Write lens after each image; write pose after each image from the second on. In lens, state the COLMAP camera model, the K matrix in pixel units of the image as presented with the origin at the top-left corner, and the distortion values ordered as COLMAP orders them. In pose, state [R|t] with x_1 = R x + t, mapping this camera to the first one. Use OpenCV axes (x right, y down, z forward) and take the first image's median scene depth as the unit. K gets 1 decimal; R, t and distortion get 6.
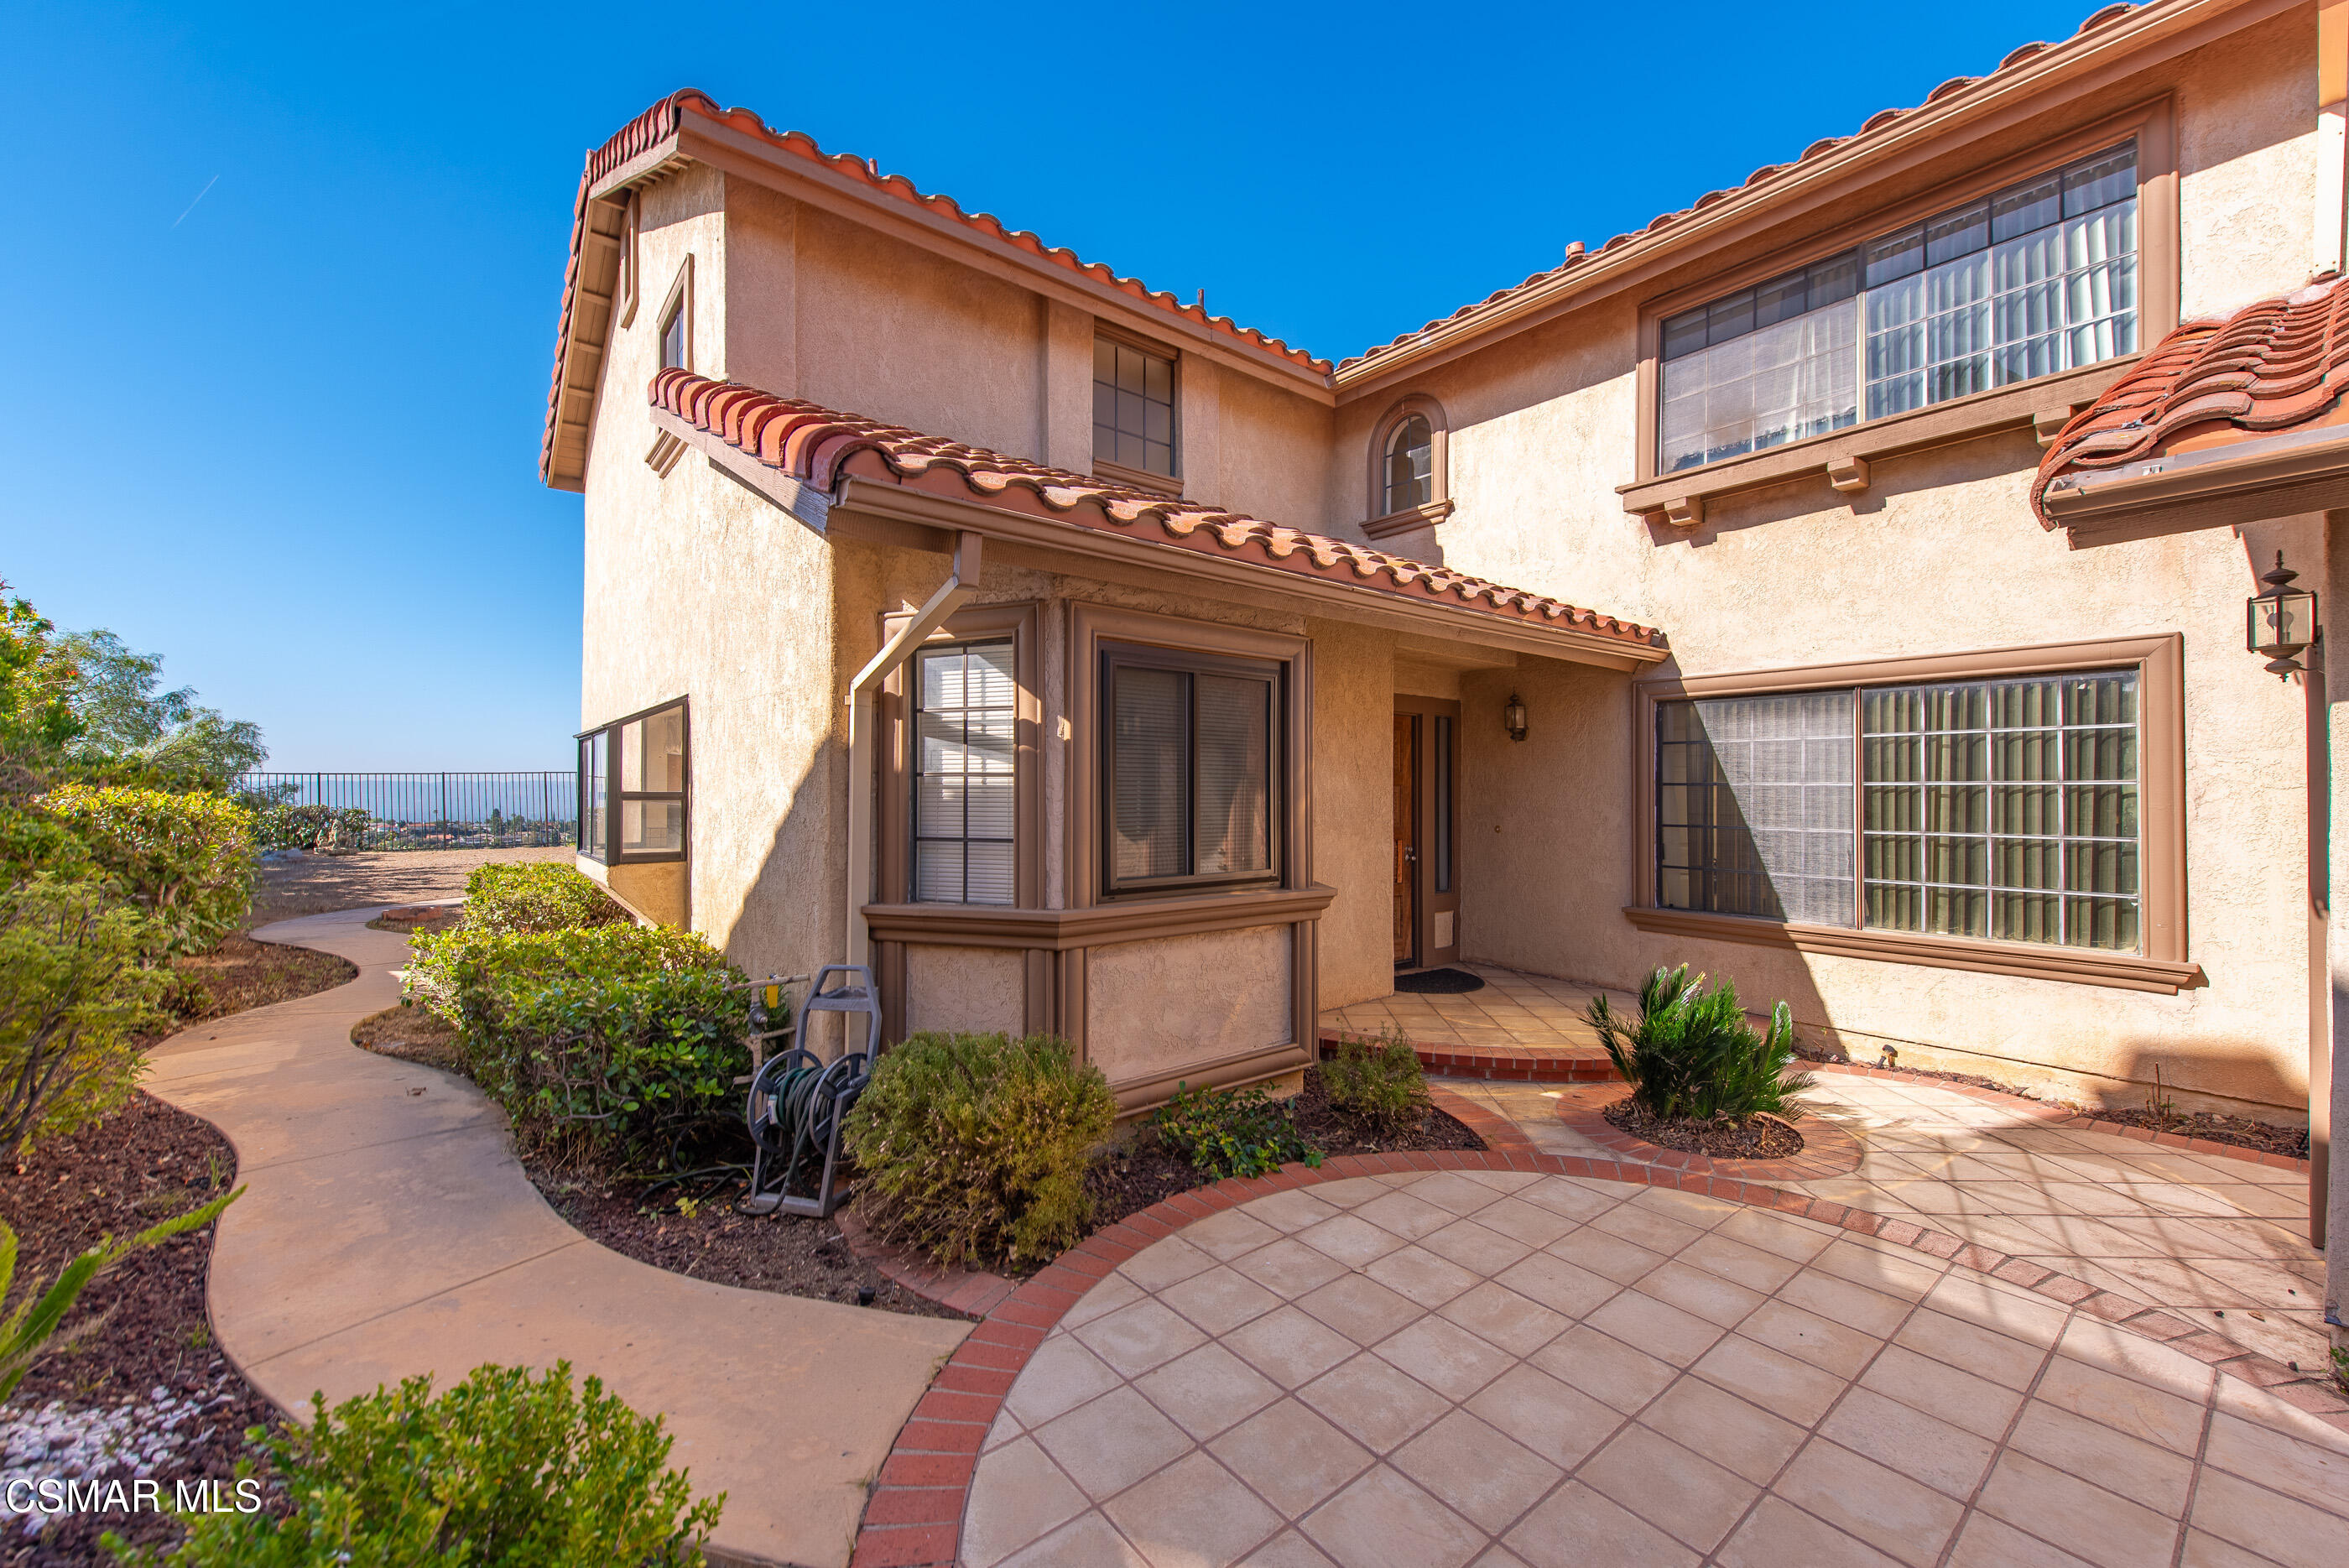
lens RADIAL K [[938.8, 0, 1220.7], [0, 938.8, 797.0], [0, 0, 1]] dist [0.018509, -0.004327]
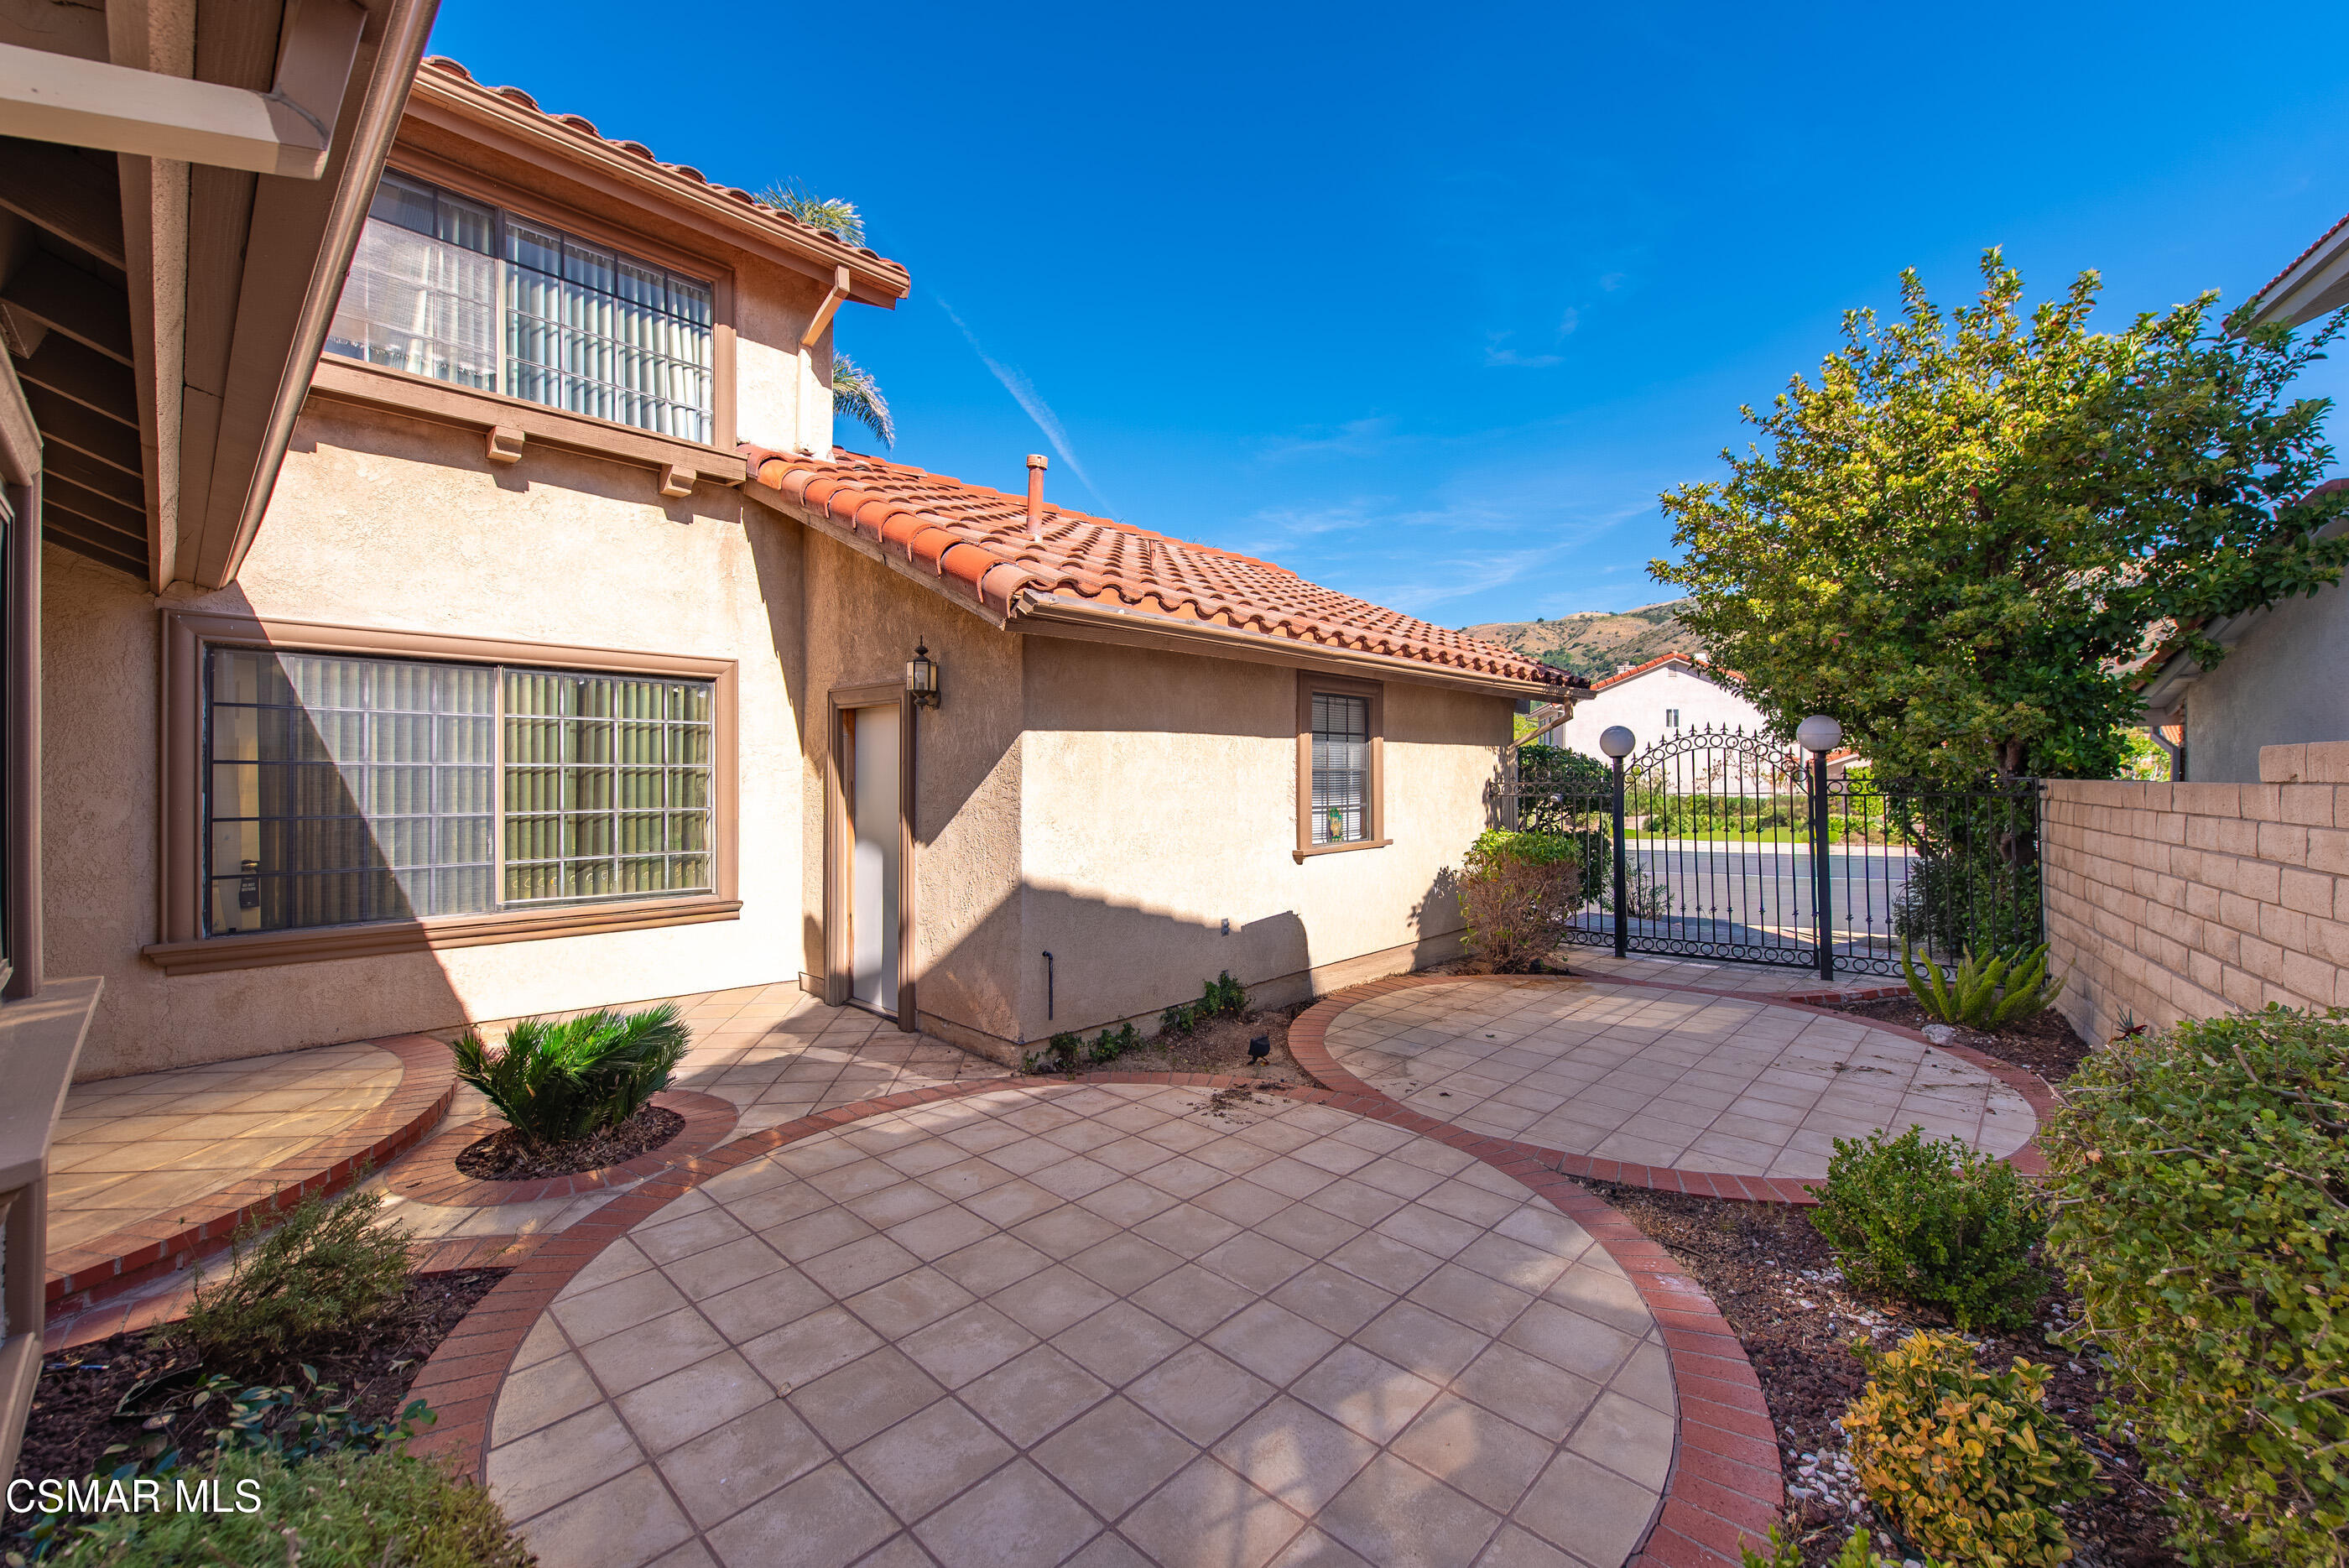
lens RADIAL K [[921.8, 0, 1174.5], [0, 921.8, 784.0], [0, 0, 1]] dist [0.013514, -0.004337]
pose [[-0.105277, -0.014911, 0.994331, -0.411620], [0.003173, 0.999877, 0.015331, -0.007094], [-0.994438, 0.004769, -0.105216, 0.485112]]
